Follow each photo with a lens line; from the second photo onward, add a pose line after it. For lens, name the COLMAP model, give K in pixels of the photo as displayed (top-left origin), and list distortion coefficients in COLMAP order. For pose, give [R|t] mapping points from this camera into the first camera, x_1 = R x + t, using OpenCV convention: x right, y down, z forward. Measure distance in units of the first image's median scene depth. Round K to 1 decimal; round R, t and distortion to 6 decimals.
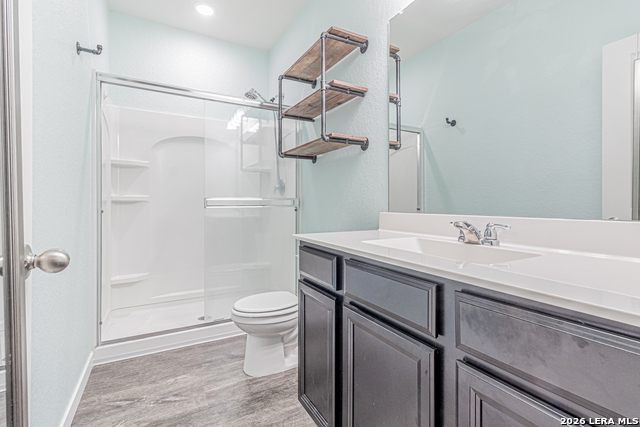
lens RADIAL K [[296.3, 0, 328.3], [0, 296.3, 208.6], [0, 0, 1]] dist [0.001393, 0.004252]
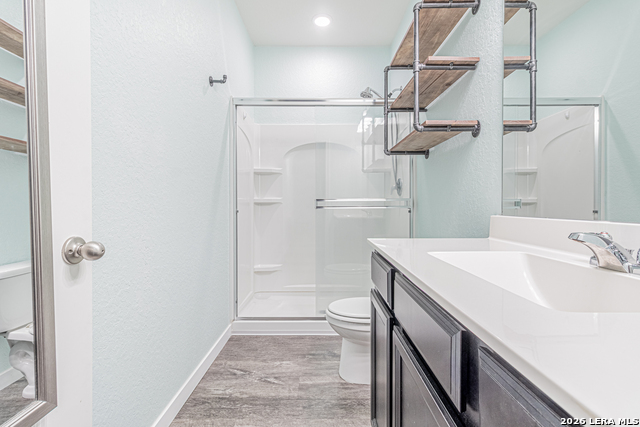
lens RADIAL K [[296.3, 0, 324.8], [0, 296.3, 211.9], [0, 0, 1]] dist [0.001393, 0.004252]
pose [[0.877081, 0.009298, -0.480253, 0.141254], [-0.005433, 0.999941, 0.009437, -0.001425], [0.480312, -0.005668, 0.877079, 0.100602]]
